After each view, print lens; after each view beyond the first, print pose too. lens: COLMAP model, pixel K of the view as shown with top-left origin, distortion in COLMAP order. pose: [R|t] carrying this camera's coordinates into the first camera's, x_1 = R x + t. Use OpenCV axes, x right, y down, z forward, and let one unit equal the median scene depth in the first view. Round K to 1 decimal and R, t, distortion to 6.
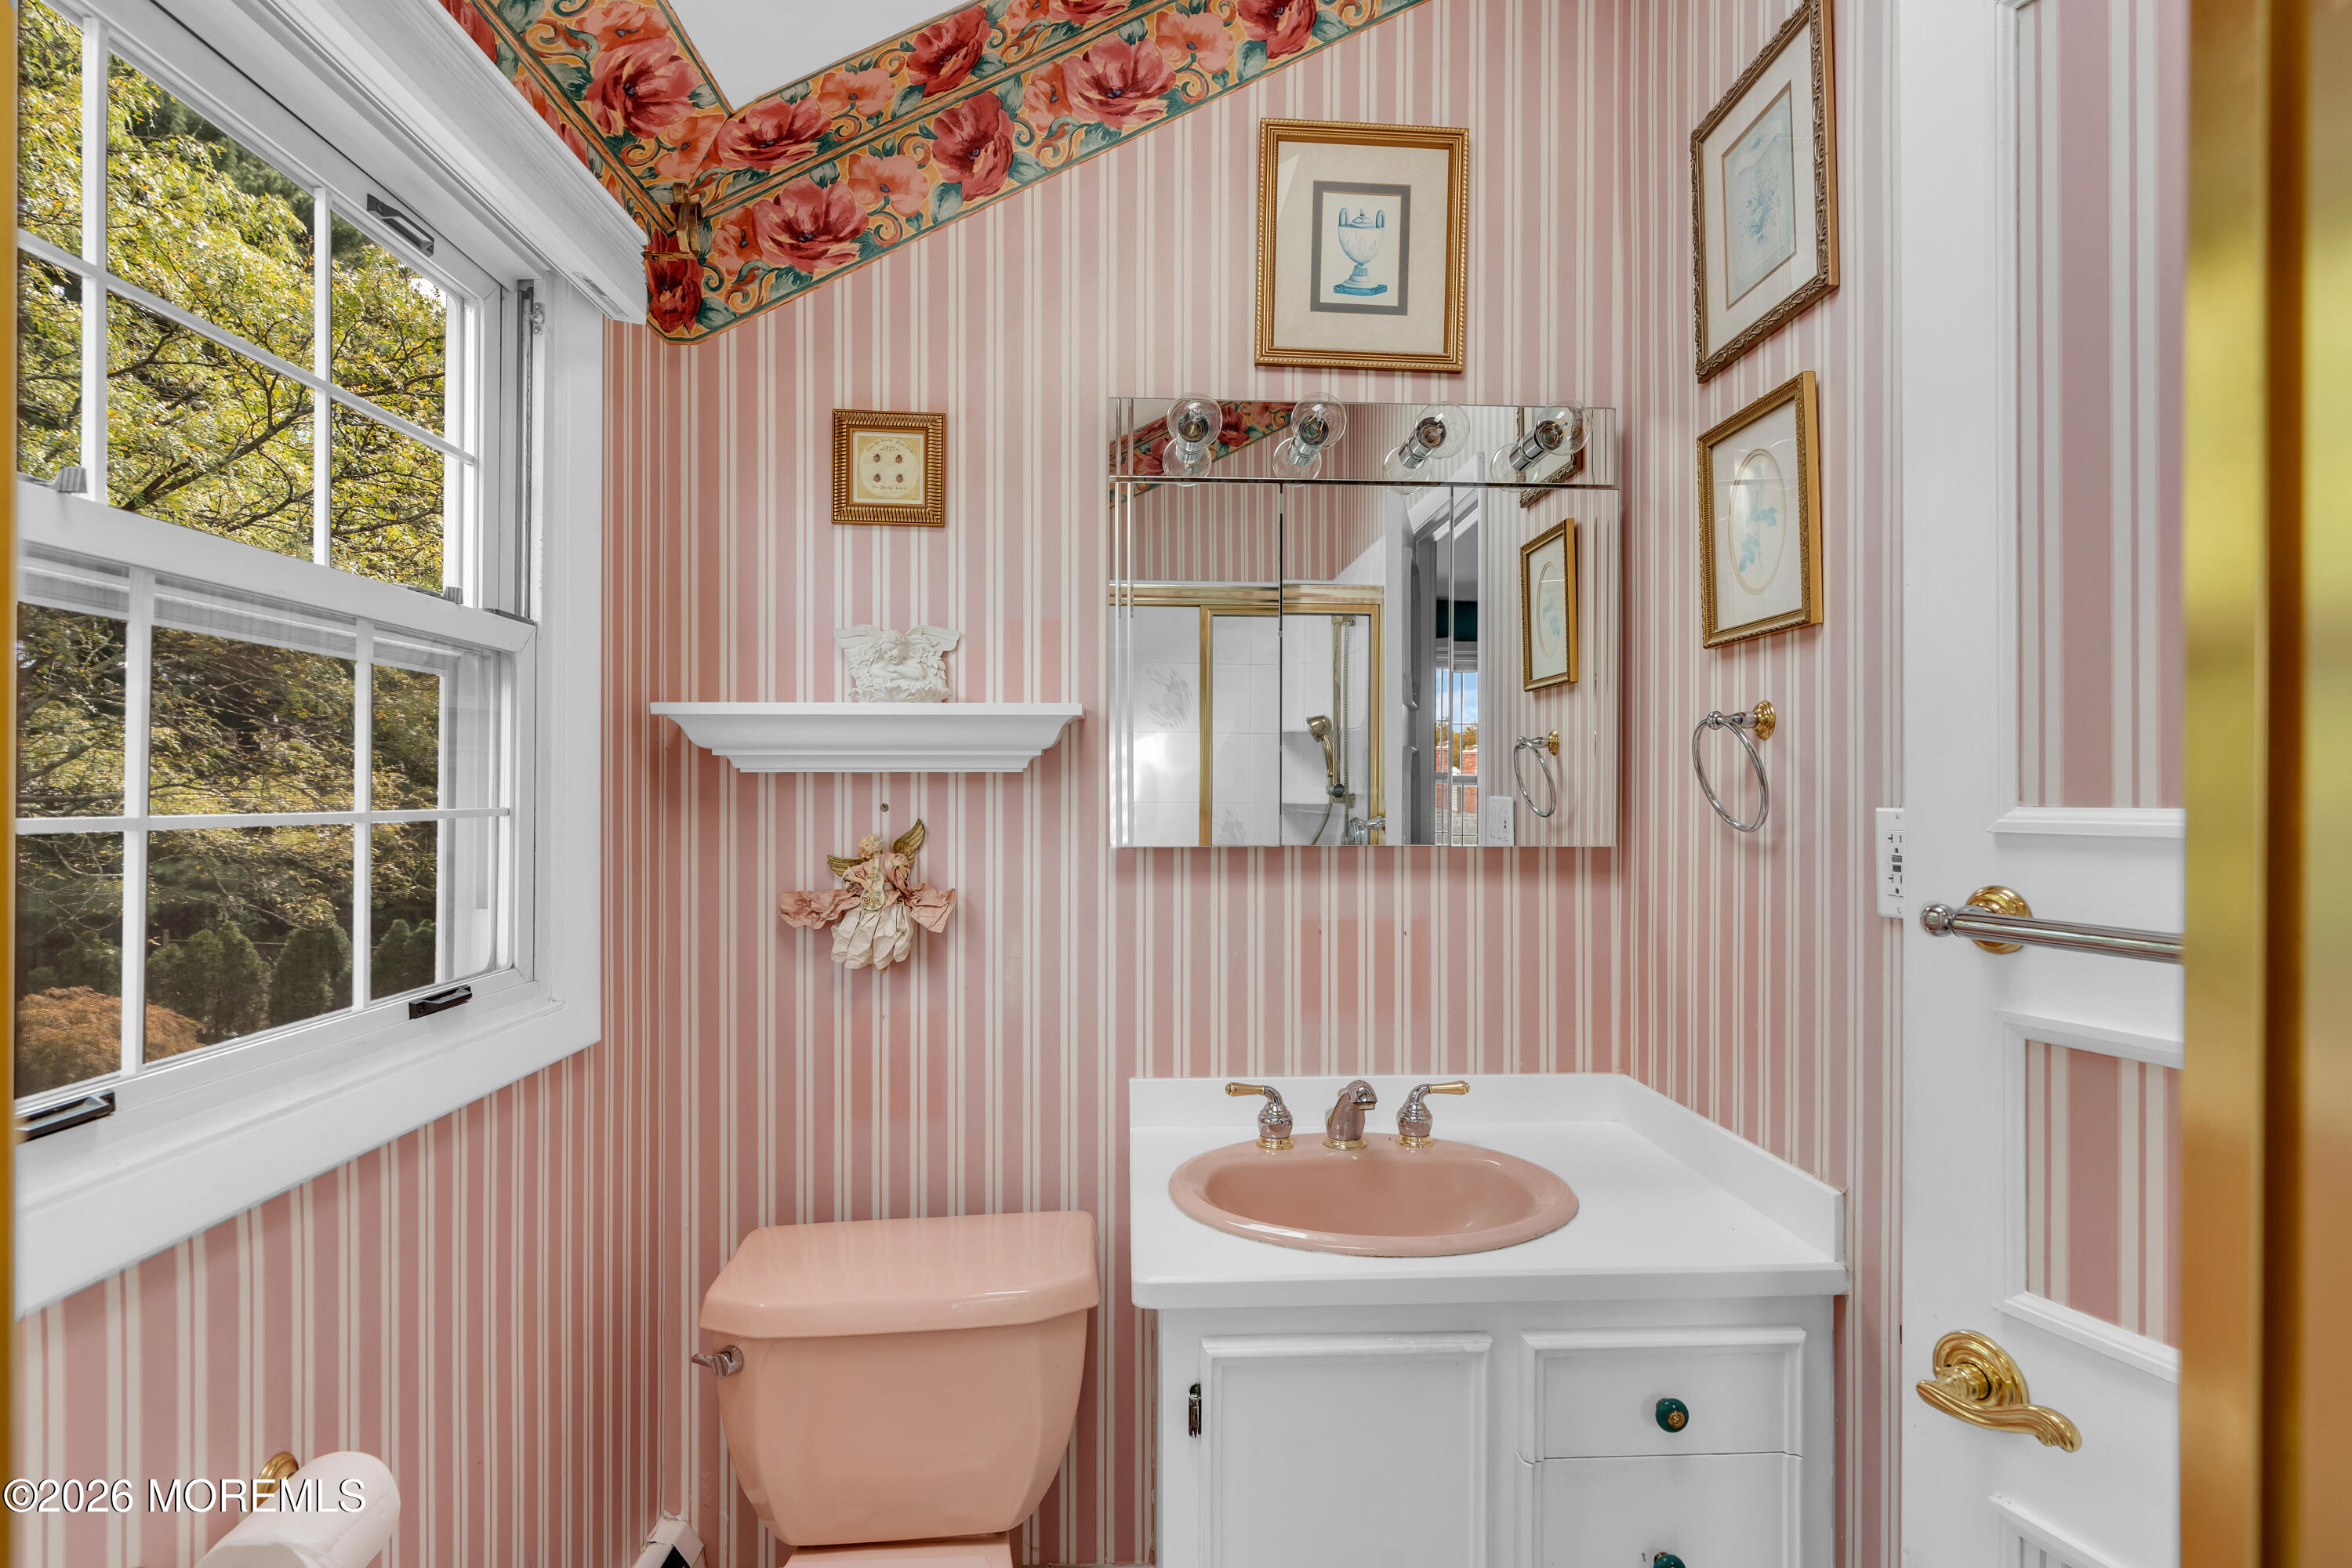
lens RADIAL K [[1169.4, 0, 1176.0], [0, 1169.4, 784.0], [0, 0, 1]] dist [0.001282, 0.000095]
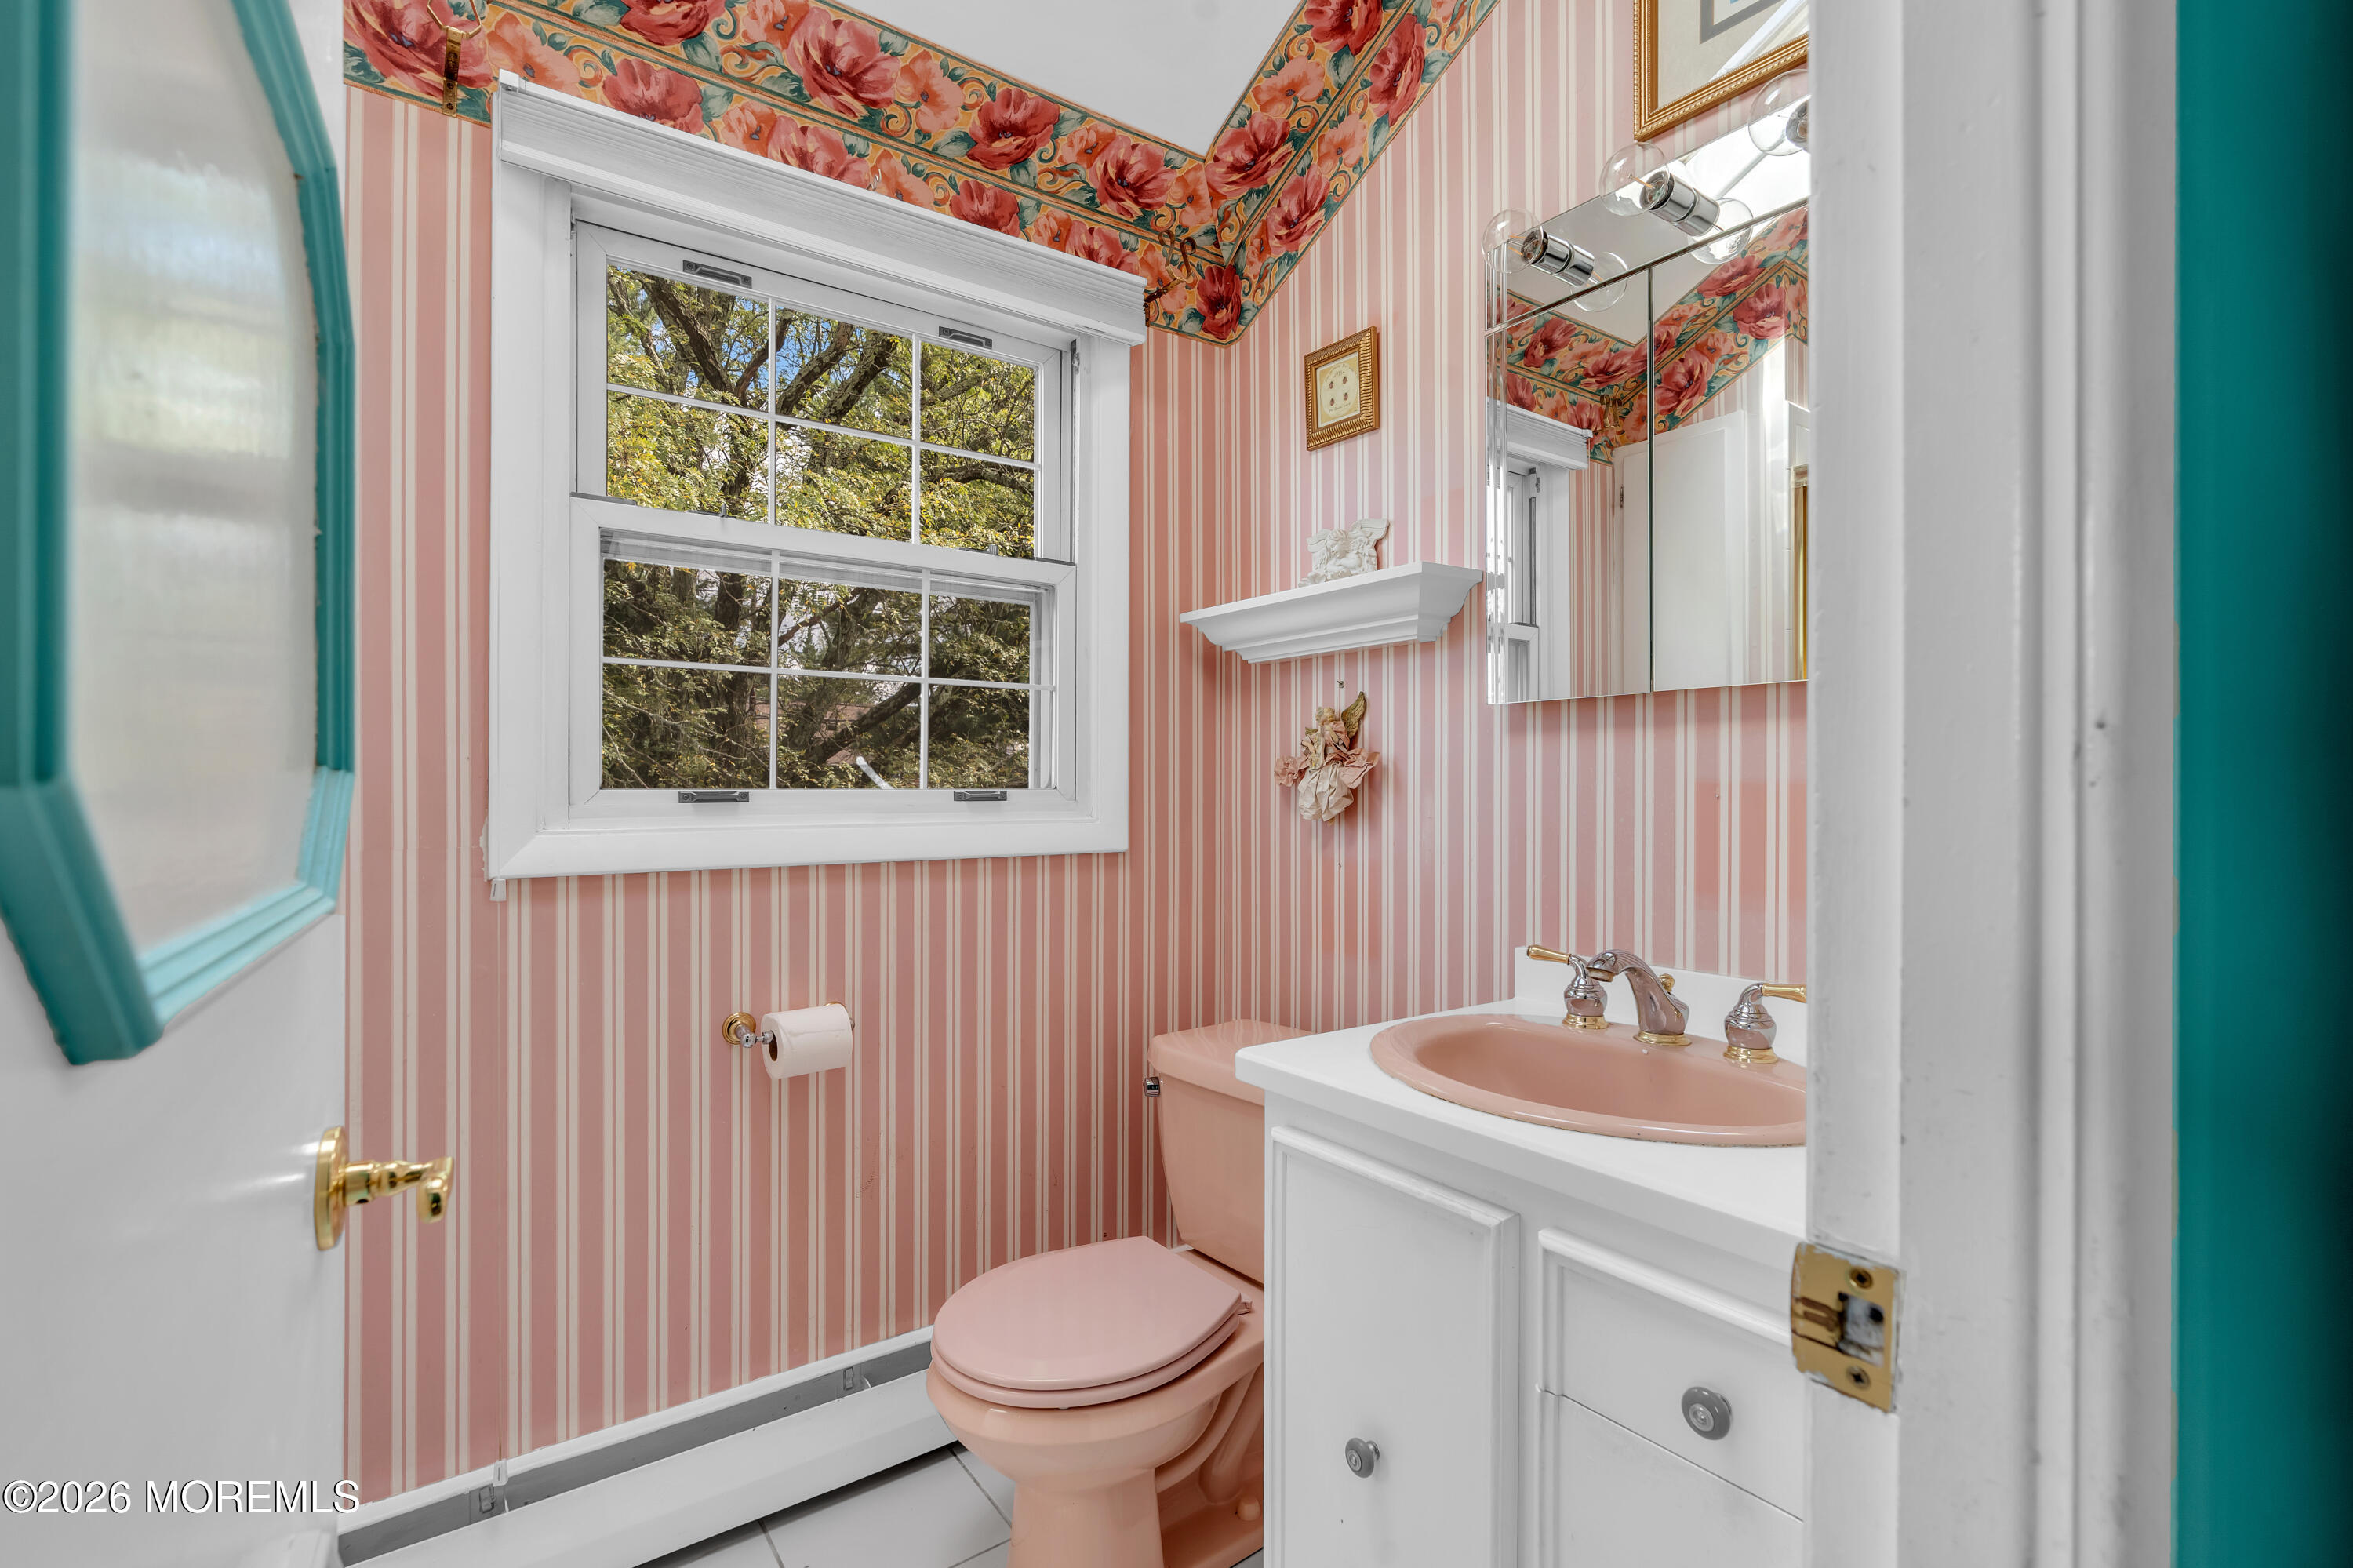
lens RADIAL K [[1071.8, 0, 1144.6], [0, 1071.8, 781.4], [0, 0, 1]] dist [-0.004862, -0.000191]
pose [[0.533619, 0.002685, -0.845721, 0.552452], [0.001919, 0.999989, 0.004386, 0.113100], [0.845723, -0.003963, 0.533608, 0.267546]]
